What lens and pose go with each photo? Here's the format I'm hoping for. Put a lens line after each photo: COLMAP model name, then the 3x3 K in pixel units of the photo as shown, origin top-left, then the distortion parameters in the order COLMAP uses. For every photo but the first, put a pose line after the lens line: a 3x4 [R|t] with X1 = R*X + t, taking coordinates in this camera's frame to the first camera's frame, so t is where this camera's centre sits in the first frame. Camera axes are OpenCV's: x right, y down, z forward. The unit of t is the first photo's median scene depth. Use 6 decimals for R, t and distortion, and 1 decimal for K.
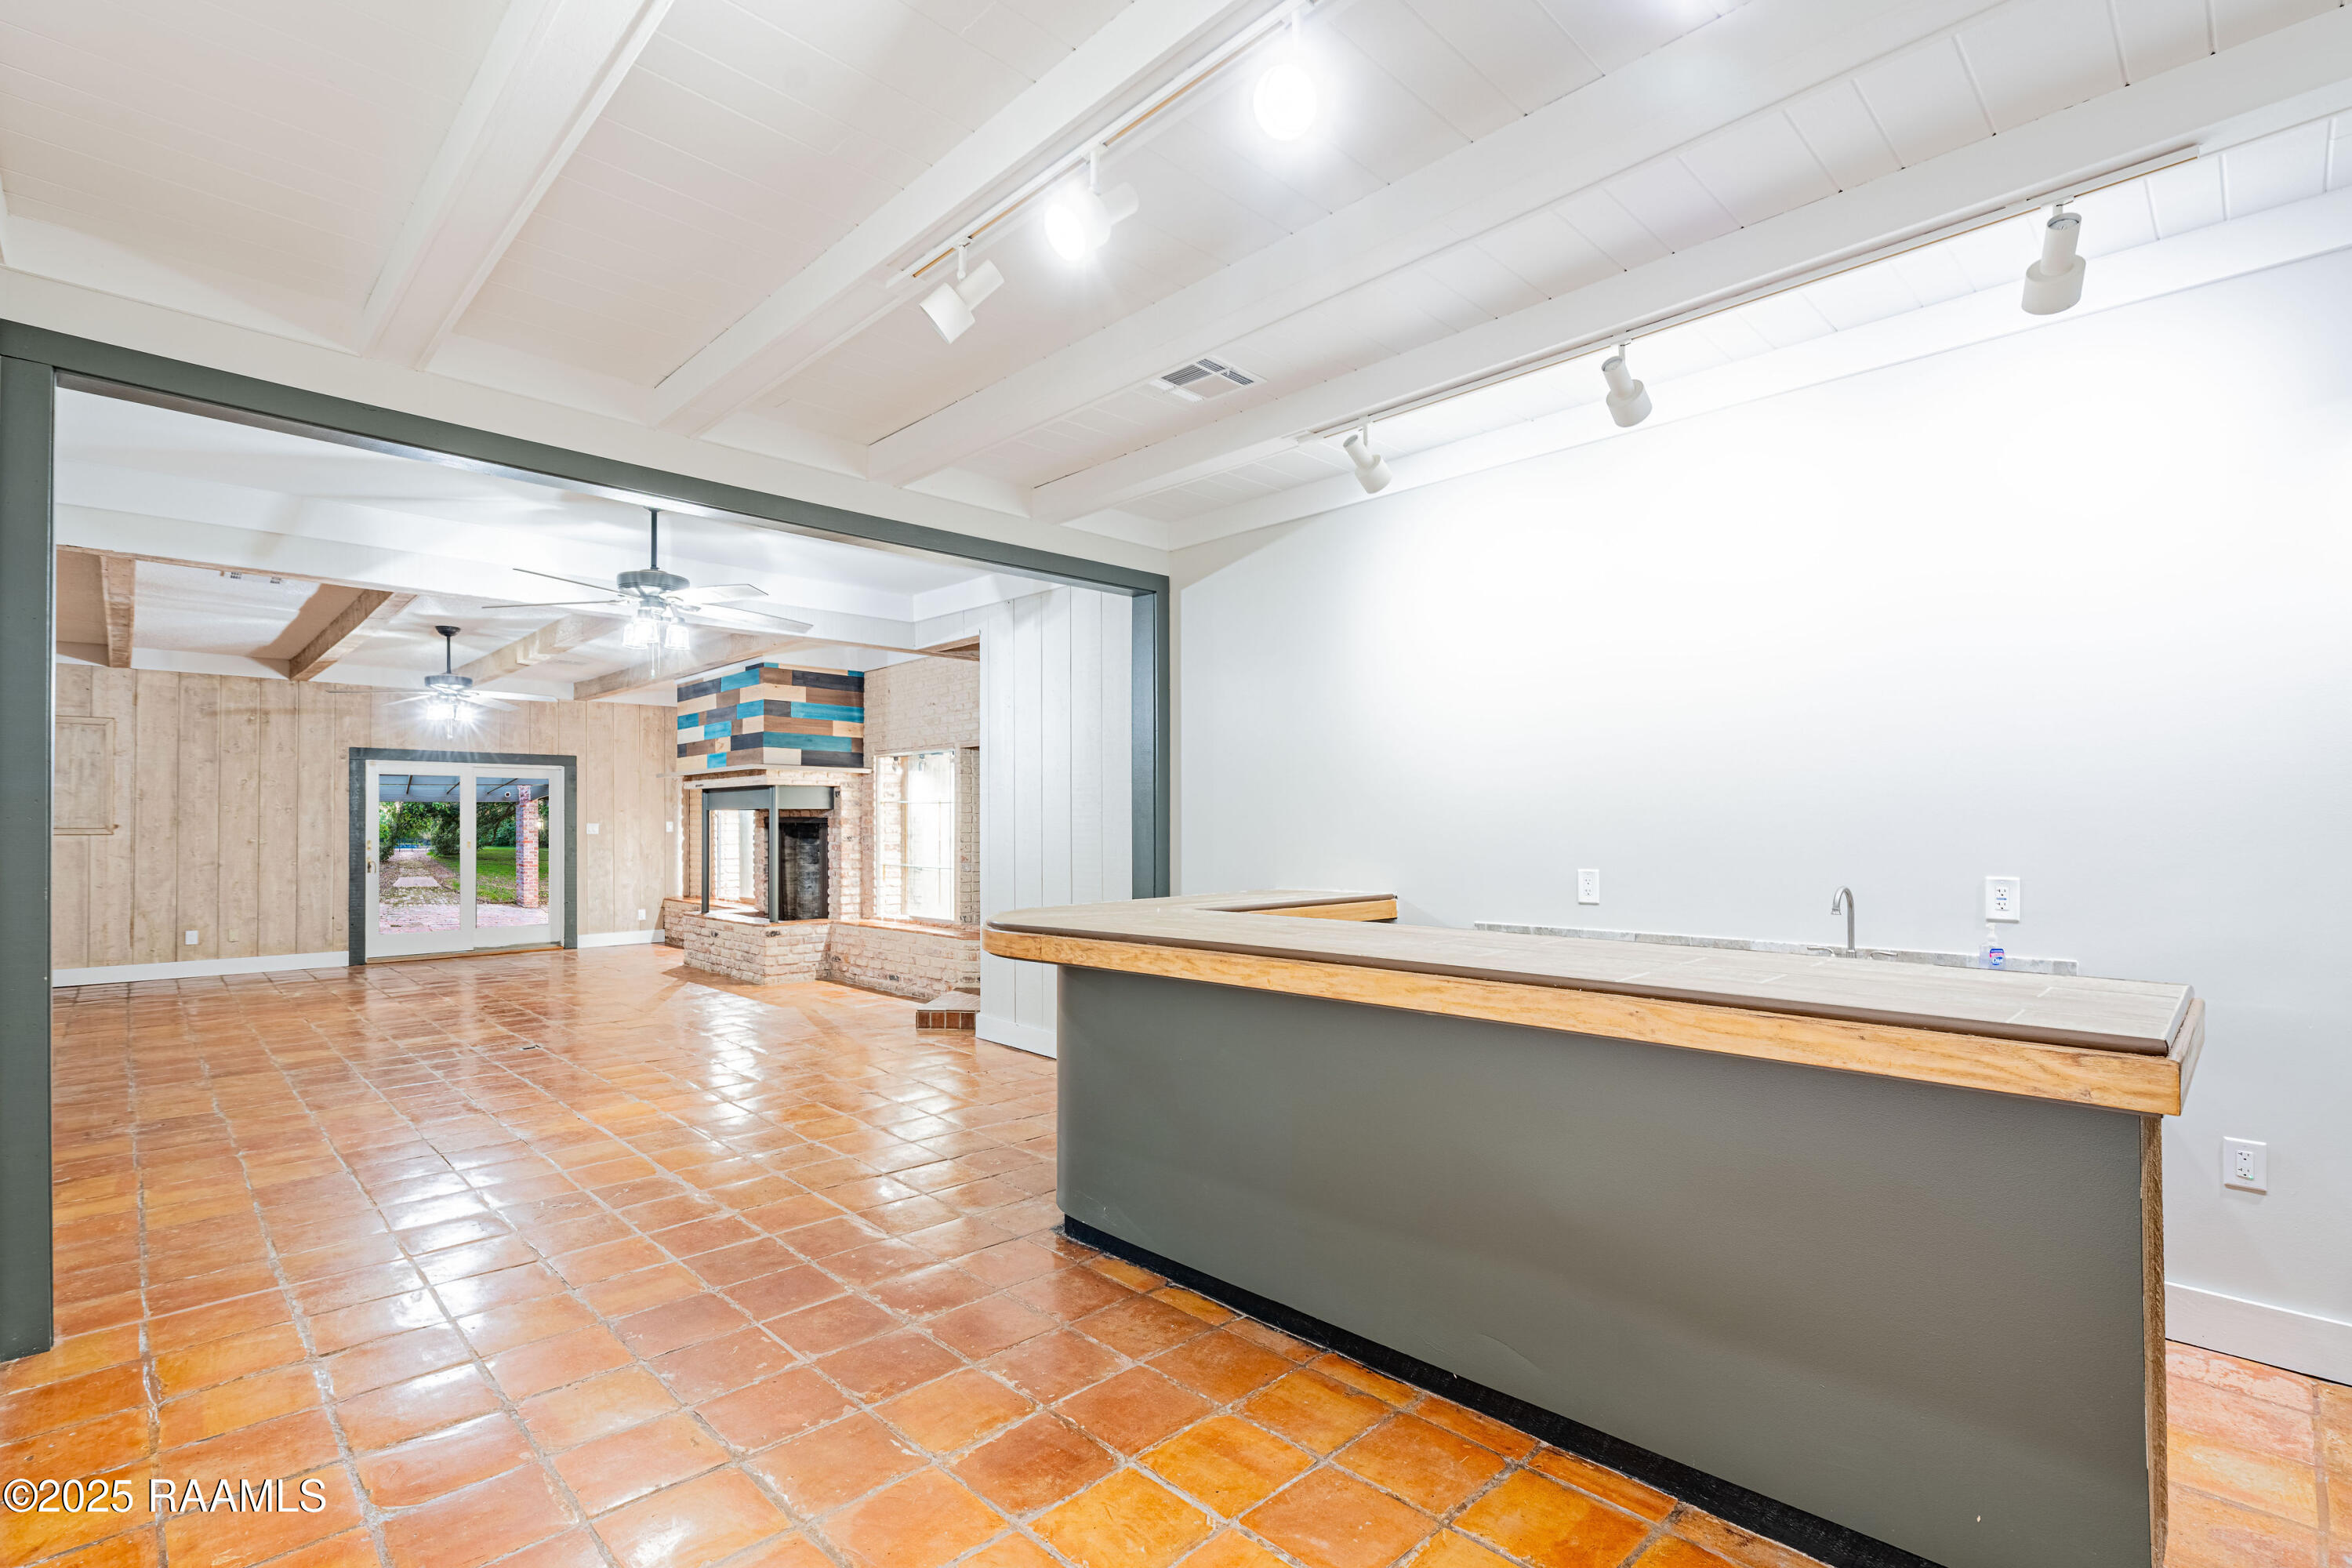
lens RADIAL K [[1086.0, 0, 1169.2], [0, 1086.0, 814.5], [0, 0, 1]] dist [-0.003484, 0.002869]
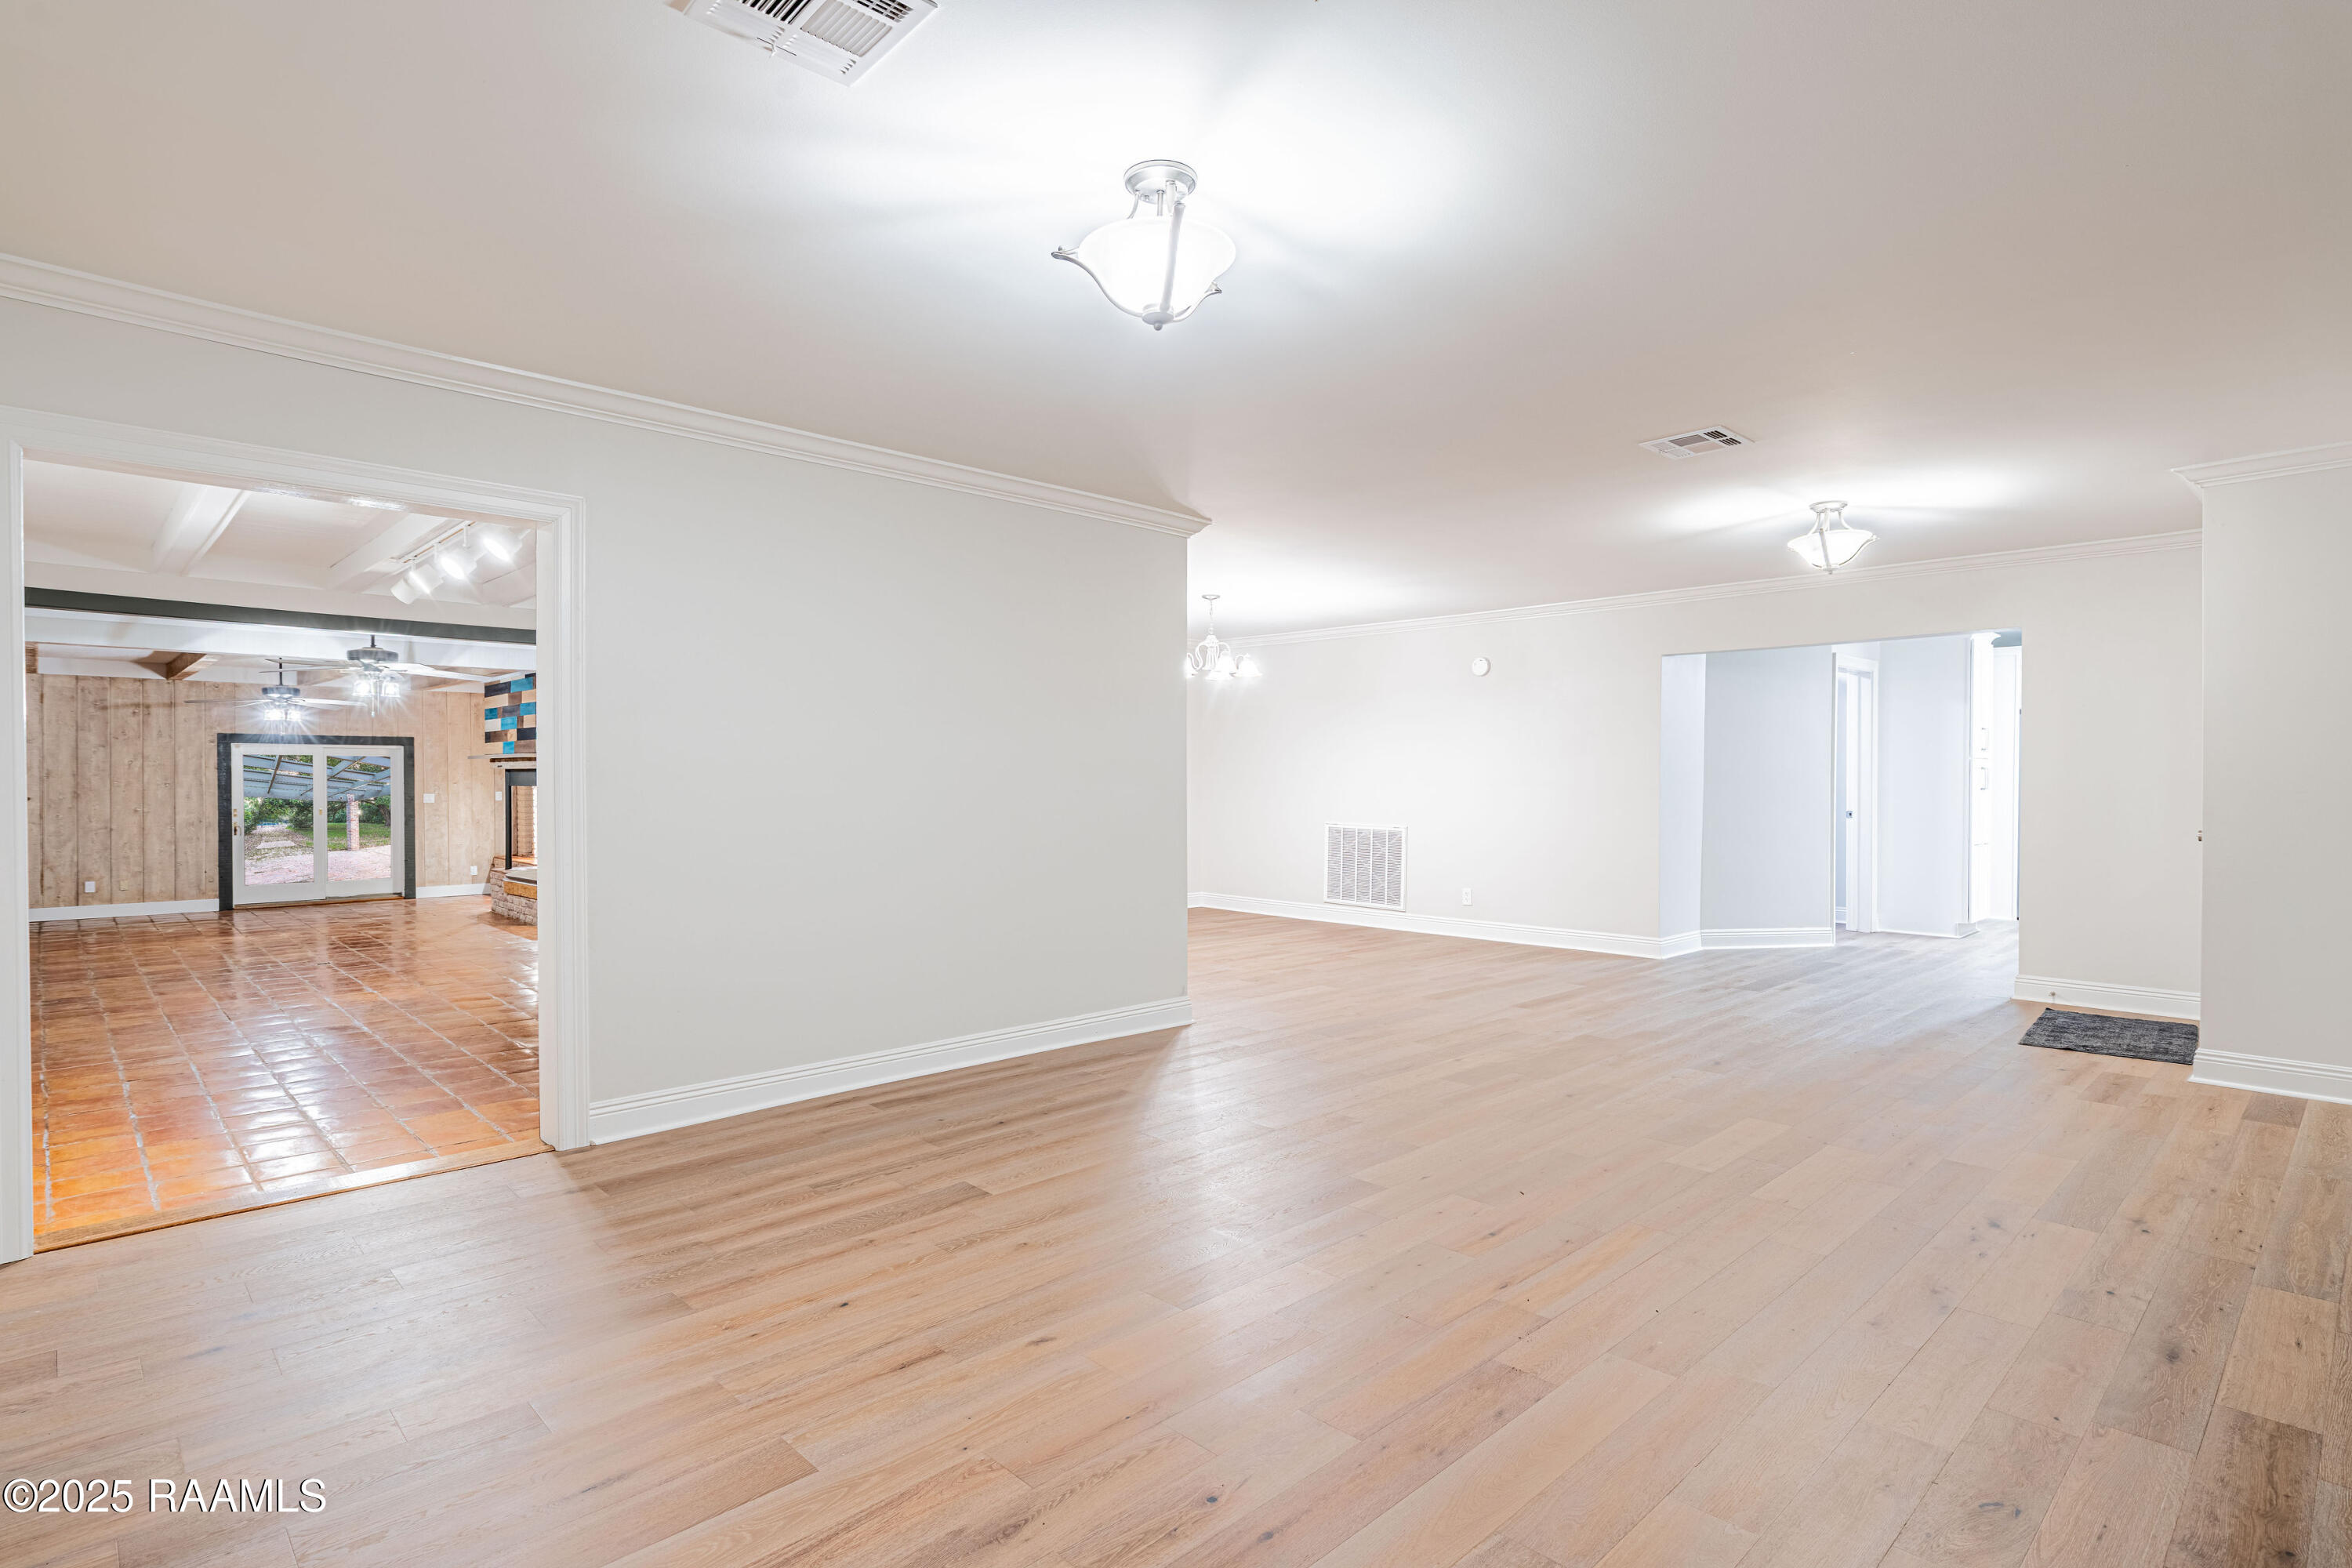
lens RADIAL K [[1173.5, 0, 1164.4], [0, 1173.5, 790.8], [0, 0, 1]] dist [0.002660, -0.000008]
pose [[0.999983, 0.004597, -0.003680, 0.343492], [-0.004515, 0.999747, 0.022015, -0.033124], [0.003780, -0.021998, 0.999751, -0.349886]]
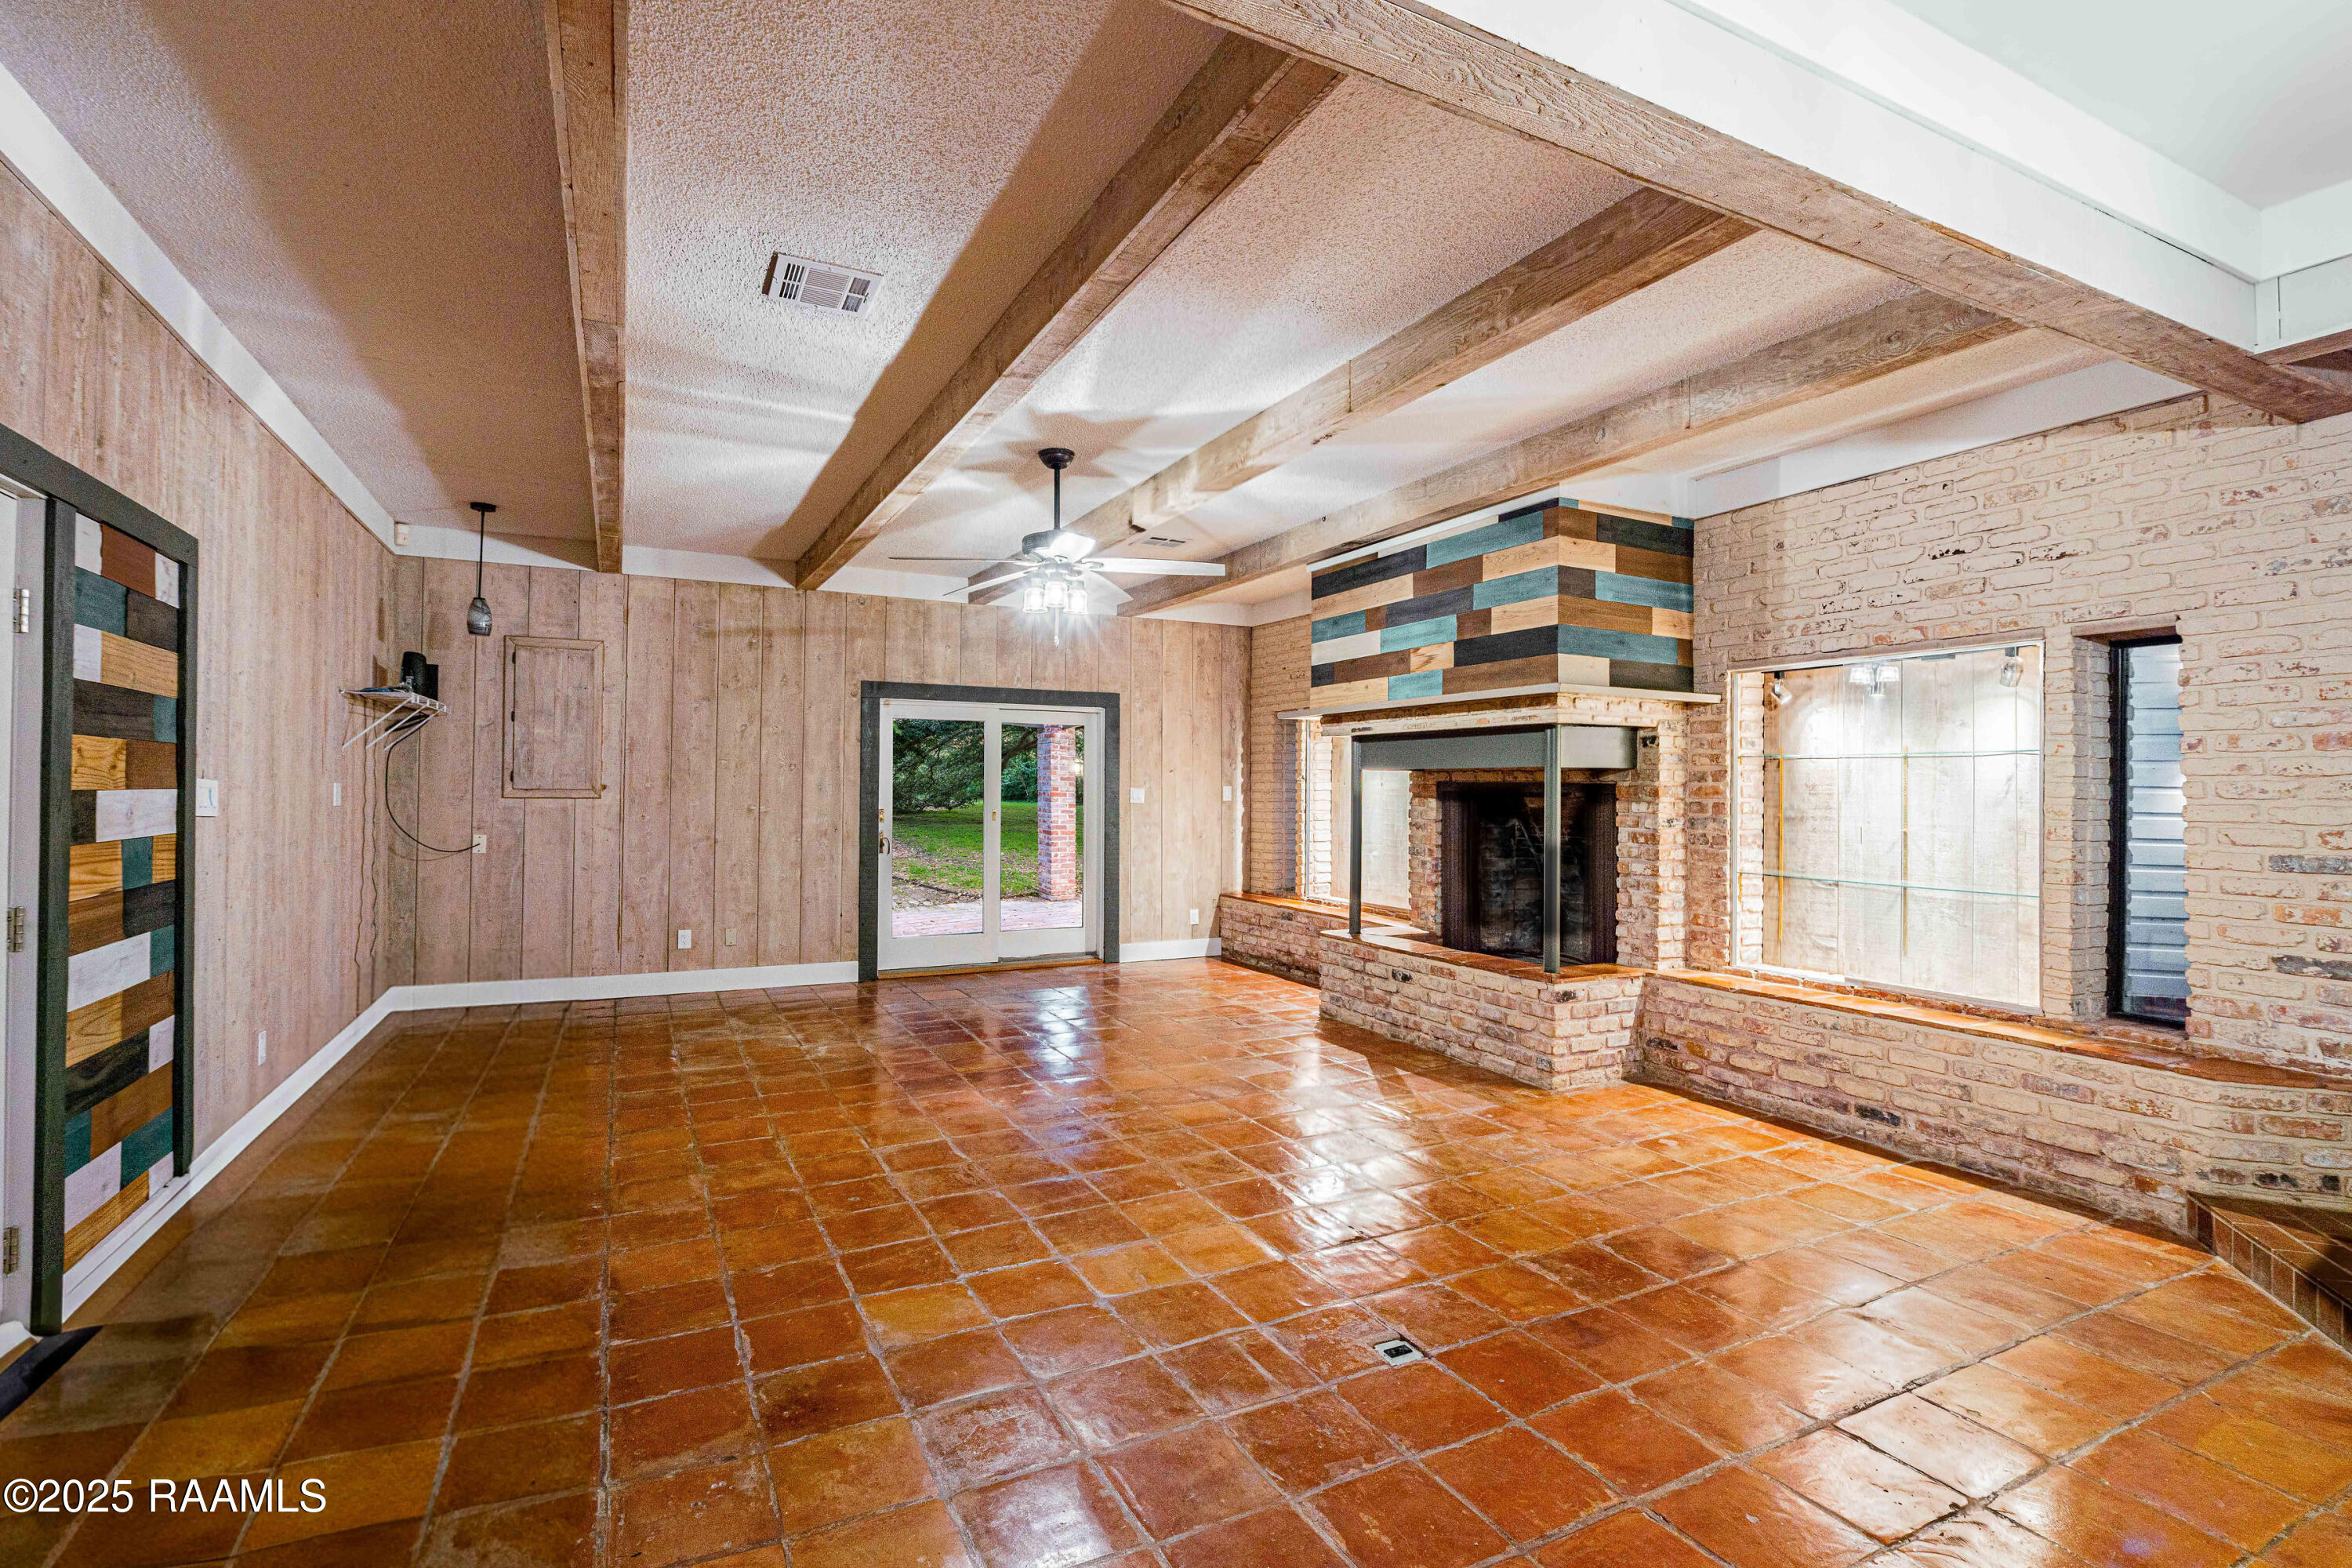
lens RADIAL K [[1086.0, 0, 1152.3], [0, 1086.0, 773.8], [0, 0, 1]] dist [-0.003484, 0.002869]
pose [[0.952454, 0.006125, -0.304621, -0.372058], [-0.007450, 0.999967, -0.003187, 0.001285], [0.304591, 0.005304, 0.952468, 0.391550]]
